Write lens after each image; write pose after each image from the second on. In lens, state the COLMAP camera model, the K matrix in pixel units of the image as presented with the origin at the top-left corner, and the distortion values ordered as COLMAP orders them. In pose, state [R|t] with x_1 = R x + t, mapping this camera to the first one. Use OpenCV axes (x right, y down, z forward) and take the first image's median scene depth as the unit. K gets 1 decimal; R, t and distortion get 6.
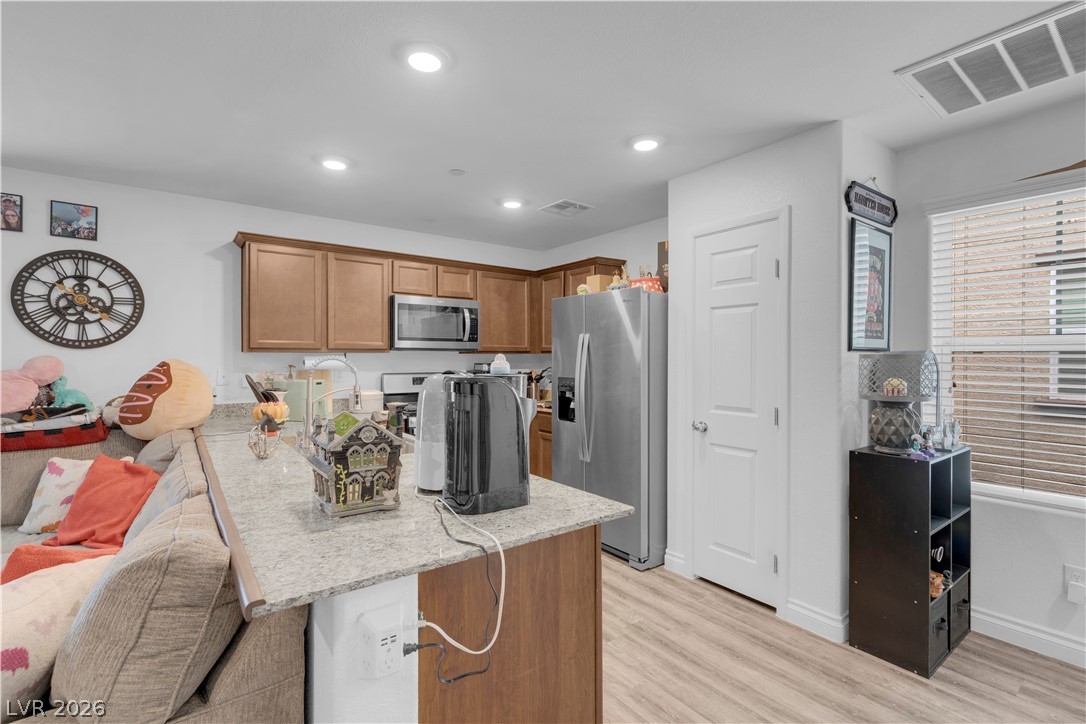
lens RADIAL K [[488.5, 0, 538.2], [0, 488.5, 359.3], [0, 0, 1]] dist [-0.003942, -0.000169]
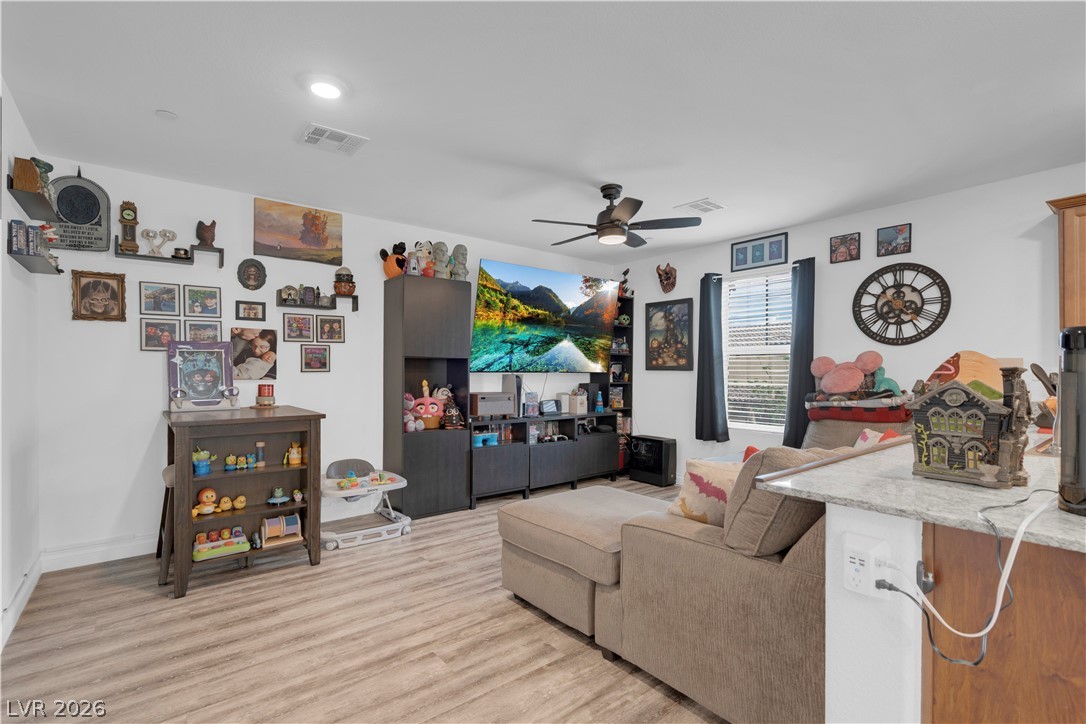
lens RADIAL K [[488.5, 0, 537.5], [0, 488.5, 369.6], [0, 0, 1]] dist [-0.003942, -0.000169]
pose [[0.033647, -0.002915, -0.999430, 0.234603], [-0.002299, 0.999993, -0.002994, 0.044741], [0.999431, 0.002399, 0.033640, 0.072828]]
